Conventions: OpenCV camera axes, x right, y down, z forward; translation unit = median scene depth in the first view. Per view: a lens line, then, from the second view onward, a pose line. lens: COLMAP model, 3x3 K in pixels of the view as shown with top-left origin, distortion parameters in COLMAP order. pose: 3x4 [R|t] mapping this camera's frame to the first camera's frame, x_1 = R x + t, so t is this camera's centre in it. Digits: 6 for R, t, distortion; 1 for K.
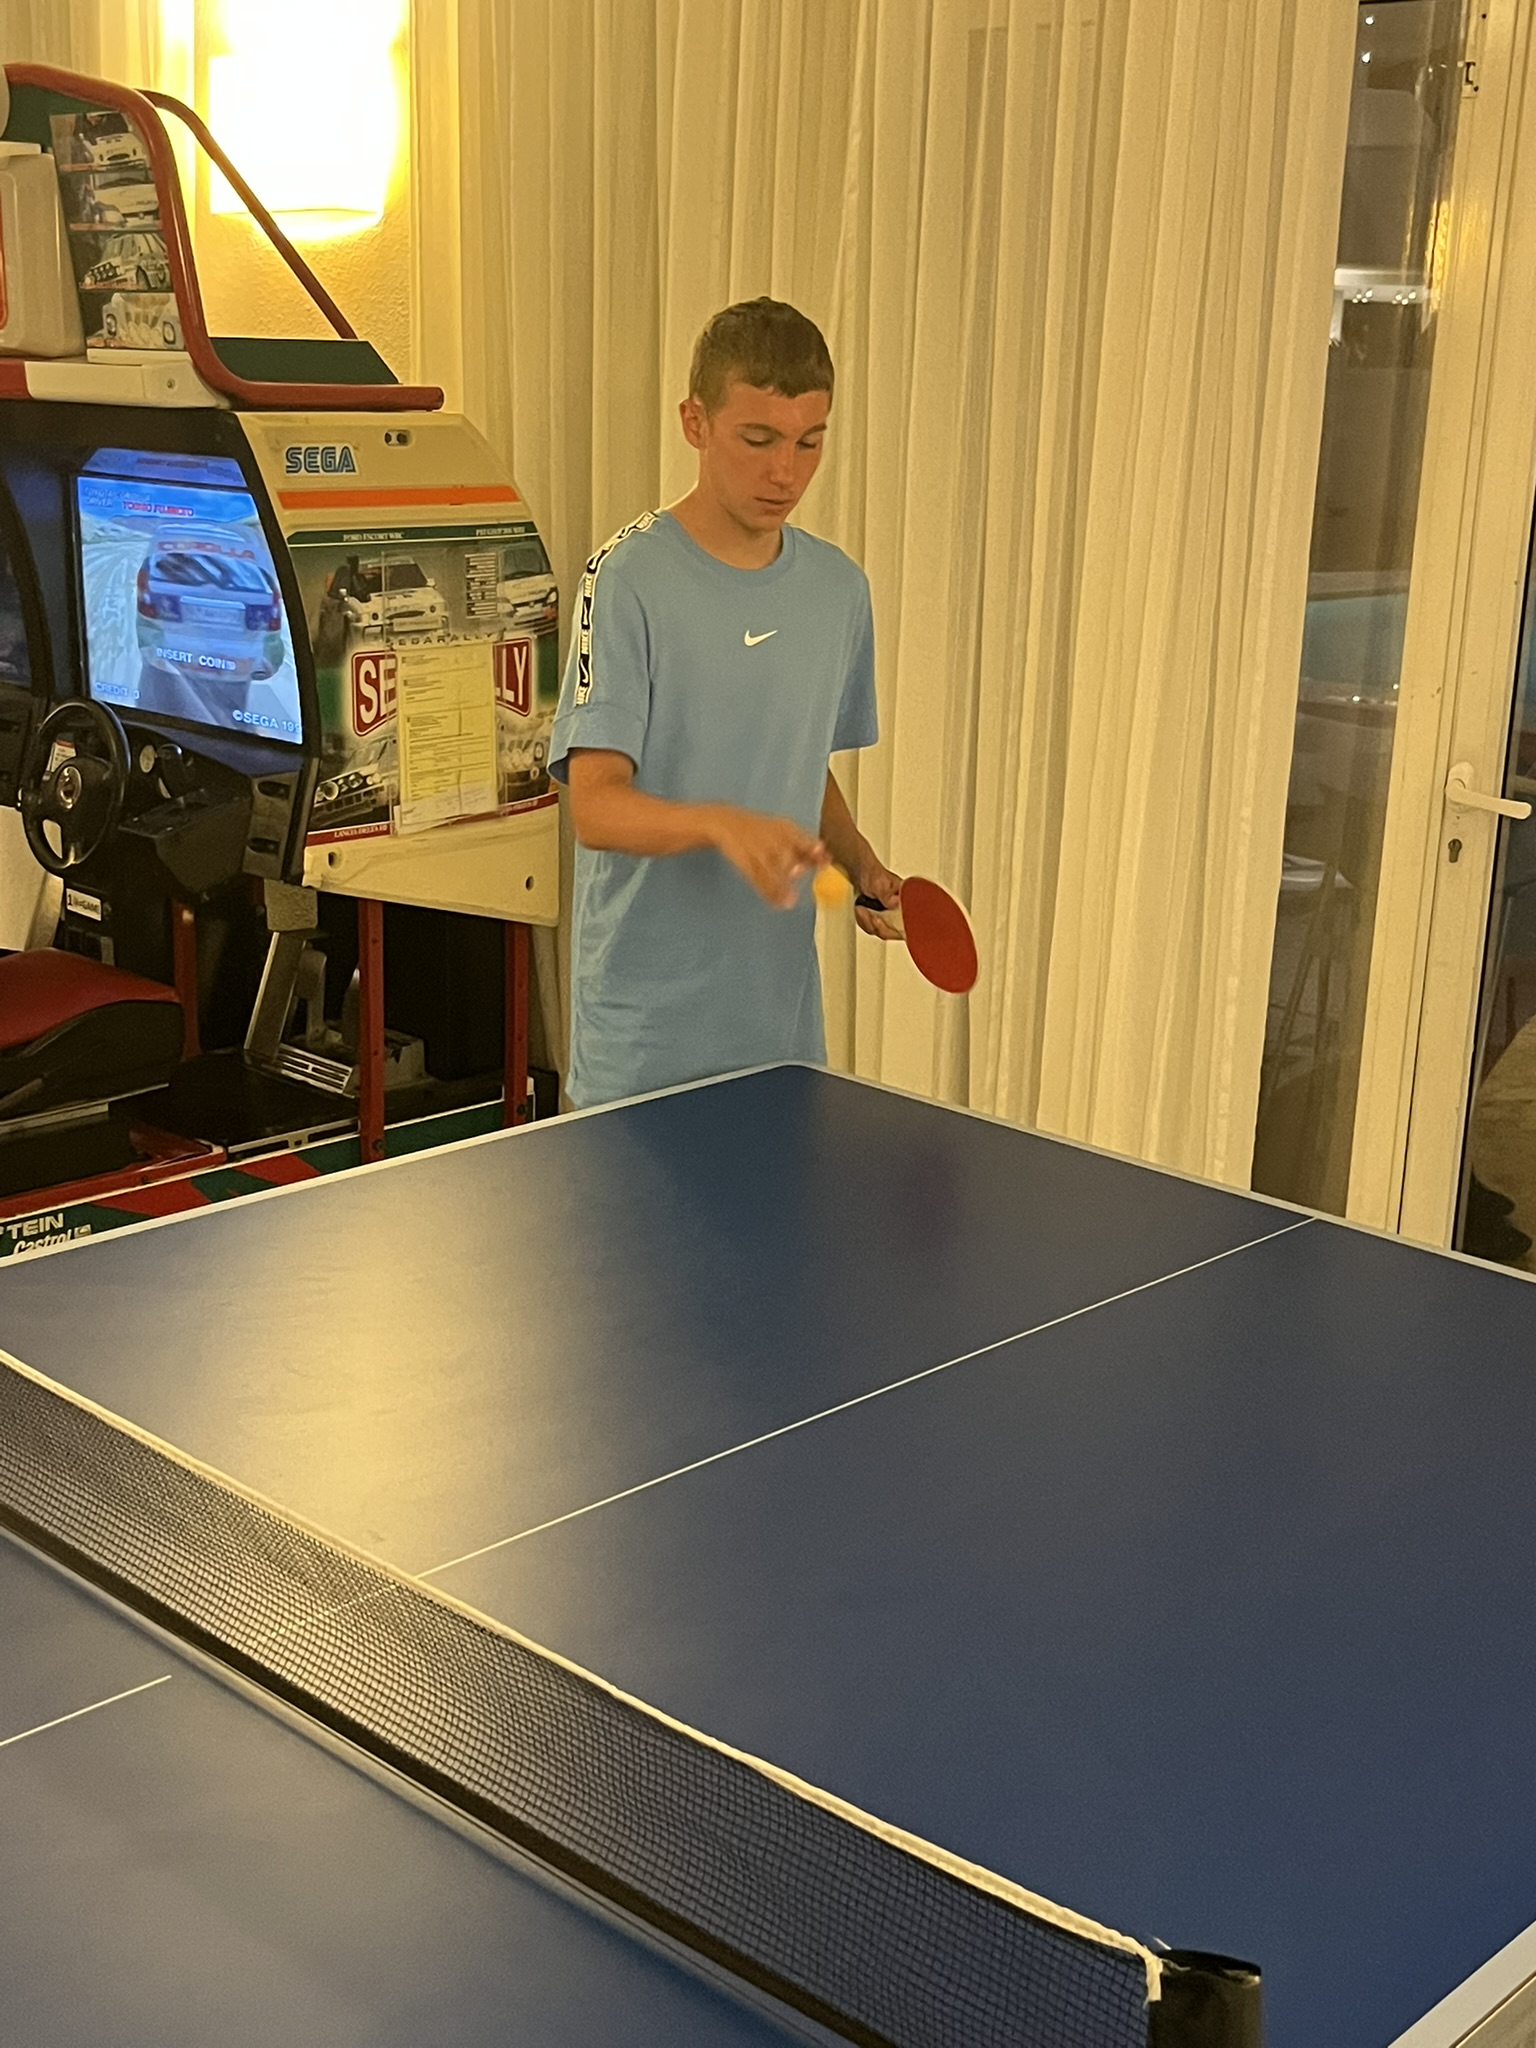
lens RADIAL K [[2456.7, 0, 768.4], [0, 2456.7, 1038.2], [0, 0, 1]] dist [0.023289, 0.000000]
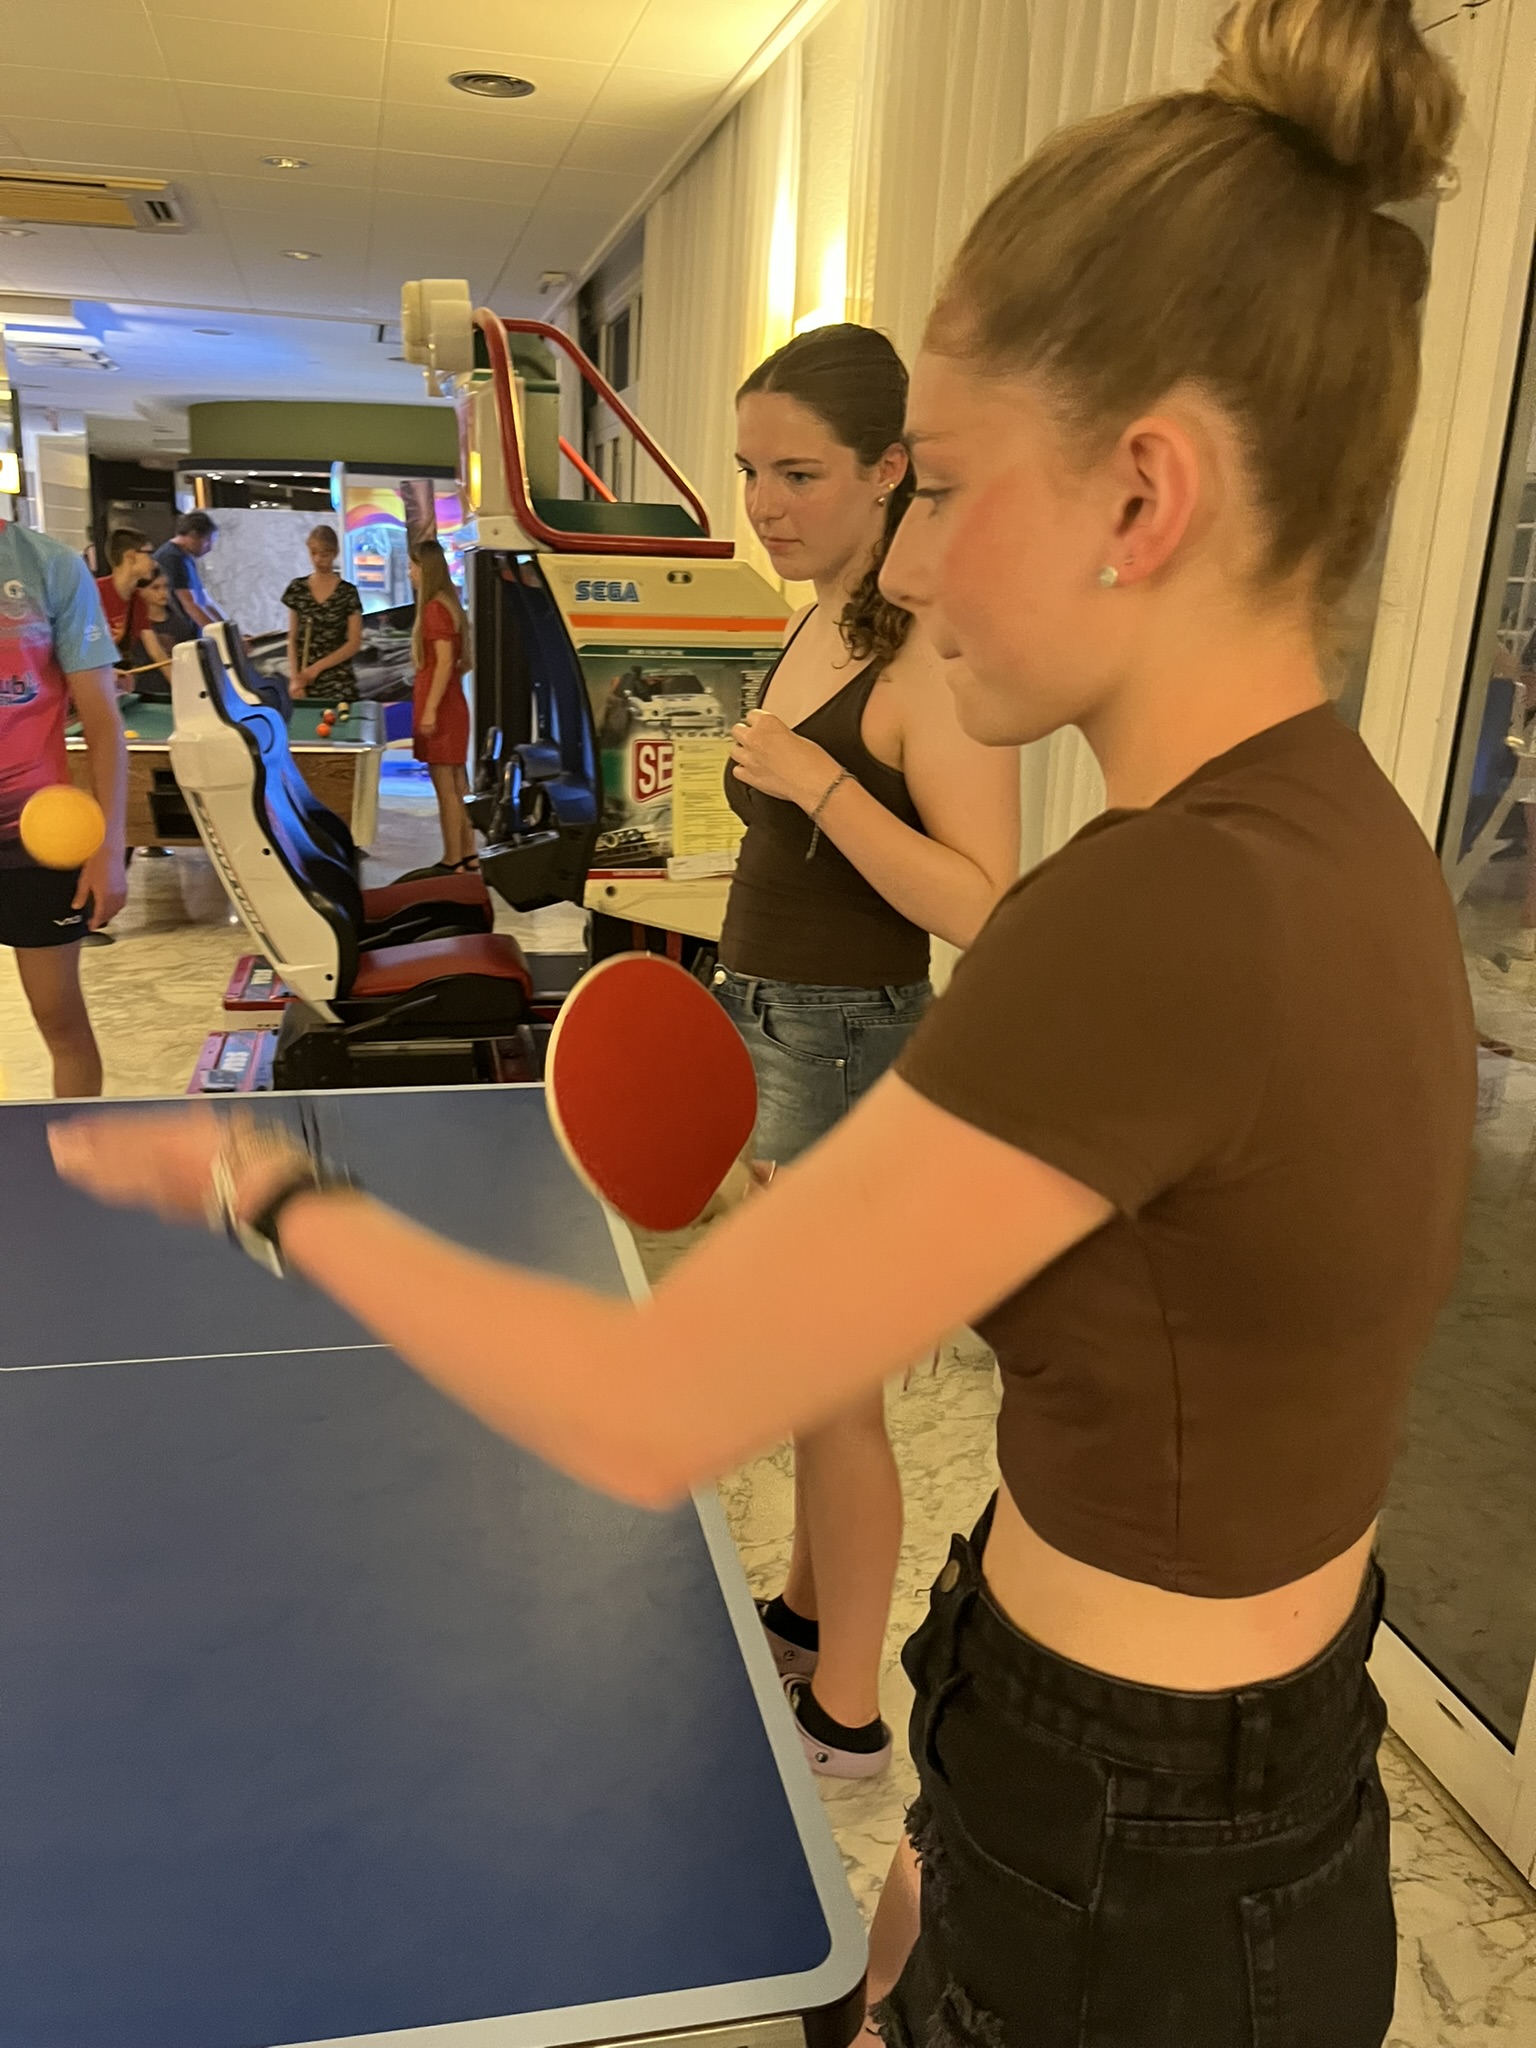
lens RADIAL K [[1548.2, 0, 766.7], [0, 1548.2, 1040.8], [0, 0, 1]] dist [0.000652, 0.003787]
pose [[0.840585, 0.161852, -0.516935, 0.346163], [-0.158955, 0.986007, 0.050241, -0.048150], [0.517833, 0.039938, 0.854549, 0.321386]]
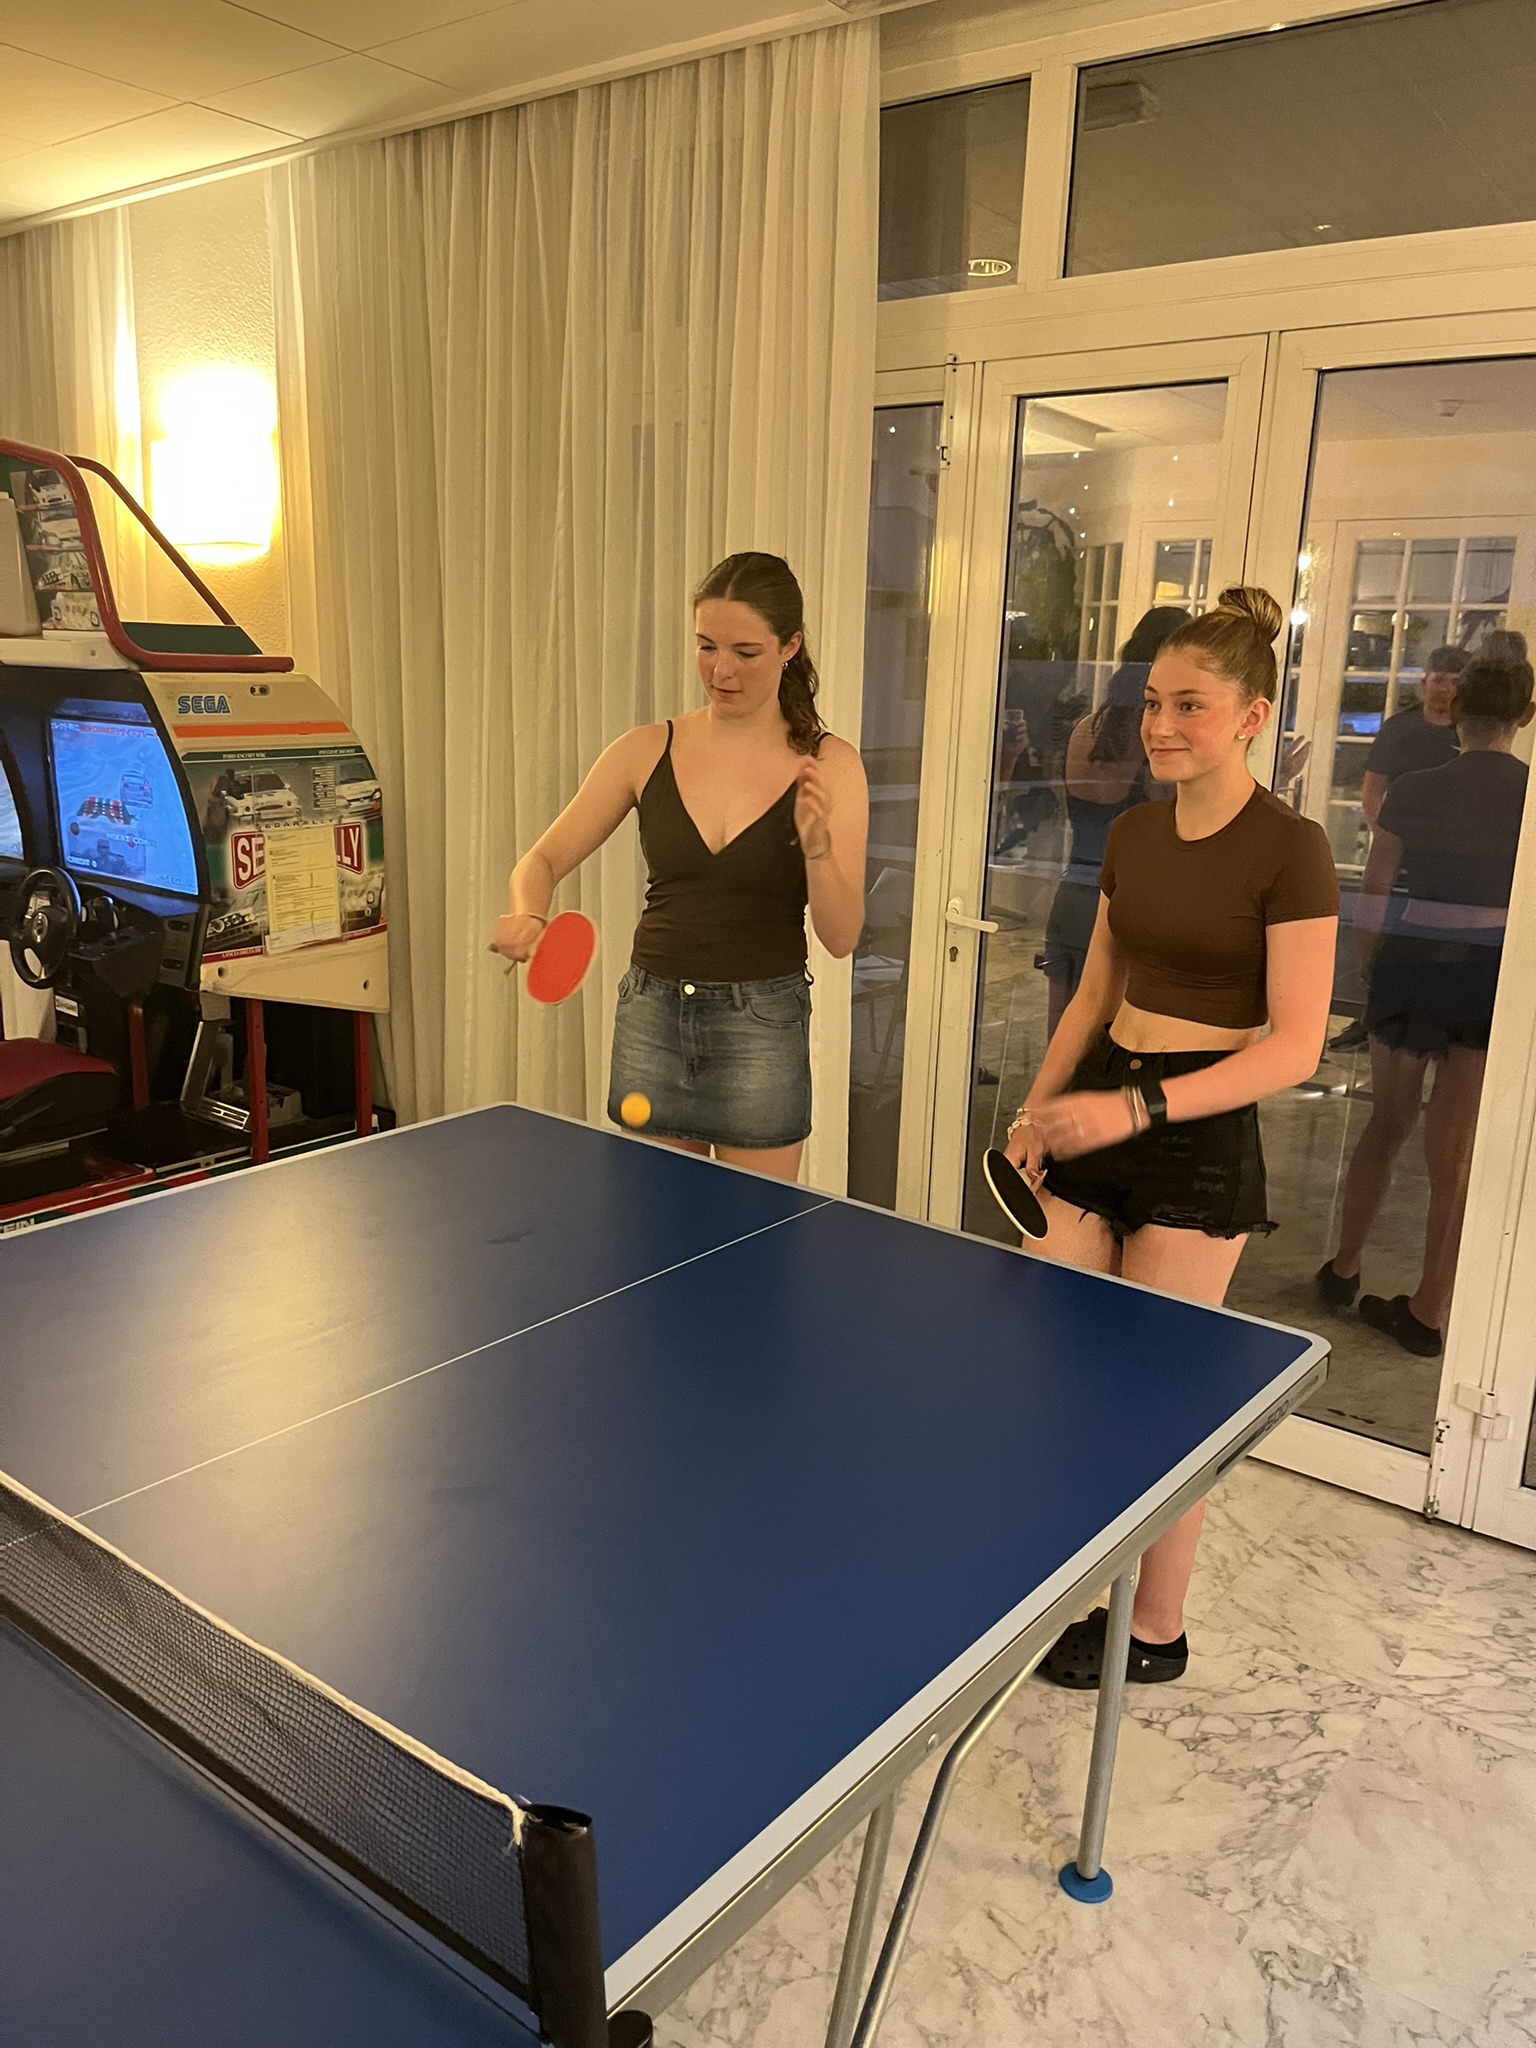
lens RADIAL K [[1548.2, 0, 769.3], [0, 1548.2, 1033.8], [0, 0, 1]] dist [0.000652, 0.003787]
pose [[0.994304, -0.022660, 0.104149, 0.052670], [0.025474, 0.999343, -0.025762, -0.003298], [-0.103497, 0.028268, 0.994228, 0.039557]]
